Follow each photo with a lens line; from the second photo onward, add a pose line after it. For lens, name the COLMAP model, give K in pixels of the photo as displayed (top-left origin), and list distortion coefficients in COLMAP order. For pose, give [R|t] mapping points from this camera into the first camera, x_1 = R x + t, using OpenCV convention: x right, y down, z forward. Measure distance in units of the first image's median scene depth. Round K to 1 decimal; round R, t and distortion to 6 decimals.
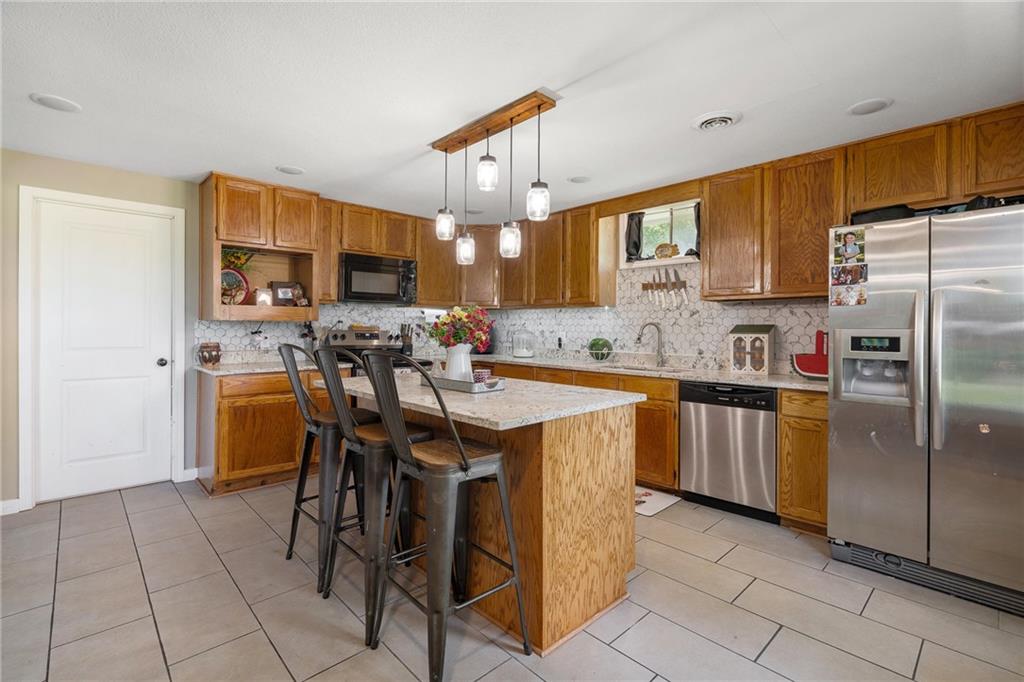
lens RADIAL K [[471.6, 0, 497.6], [0, 471.6, 326.1], [0, 0, 1]] dist [-0.005381, 0.001969]
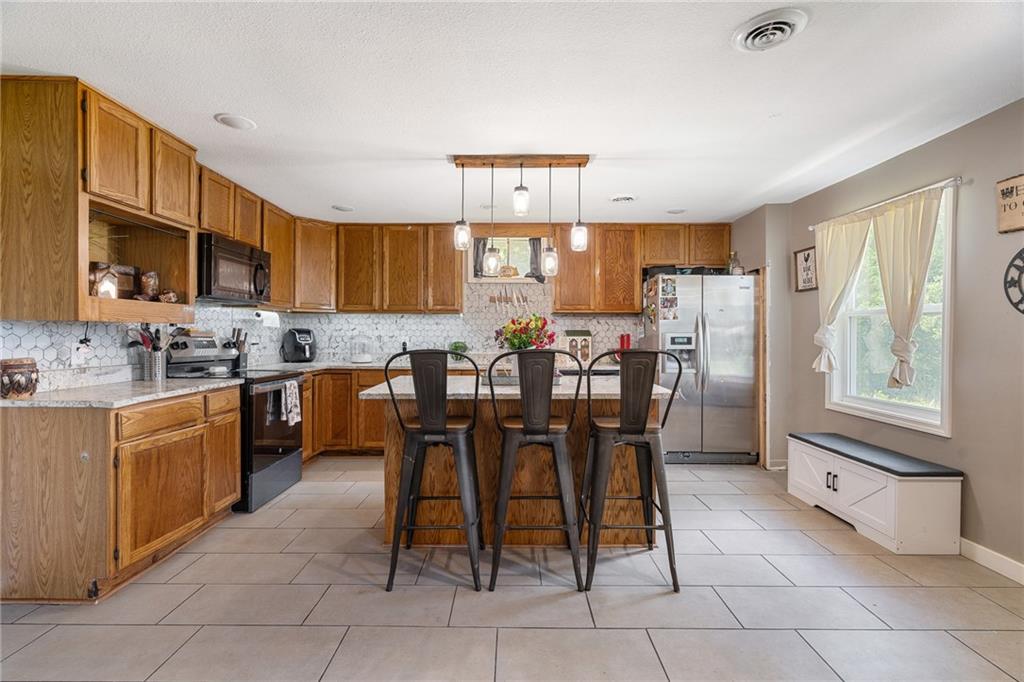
lens RADIAL K [[471.6, 0, 507.3], [0, 471.6, 339.9], [0, 0, 1]] dist [-0.005381, 0.001969]
pose [[0.675356, -0.012430, 0.737387, -0.680562], [-0.000621, 0.999848, 0.017423, 0.001502], [-0.737492, -0.012225, 0.675245, 0.169021]]
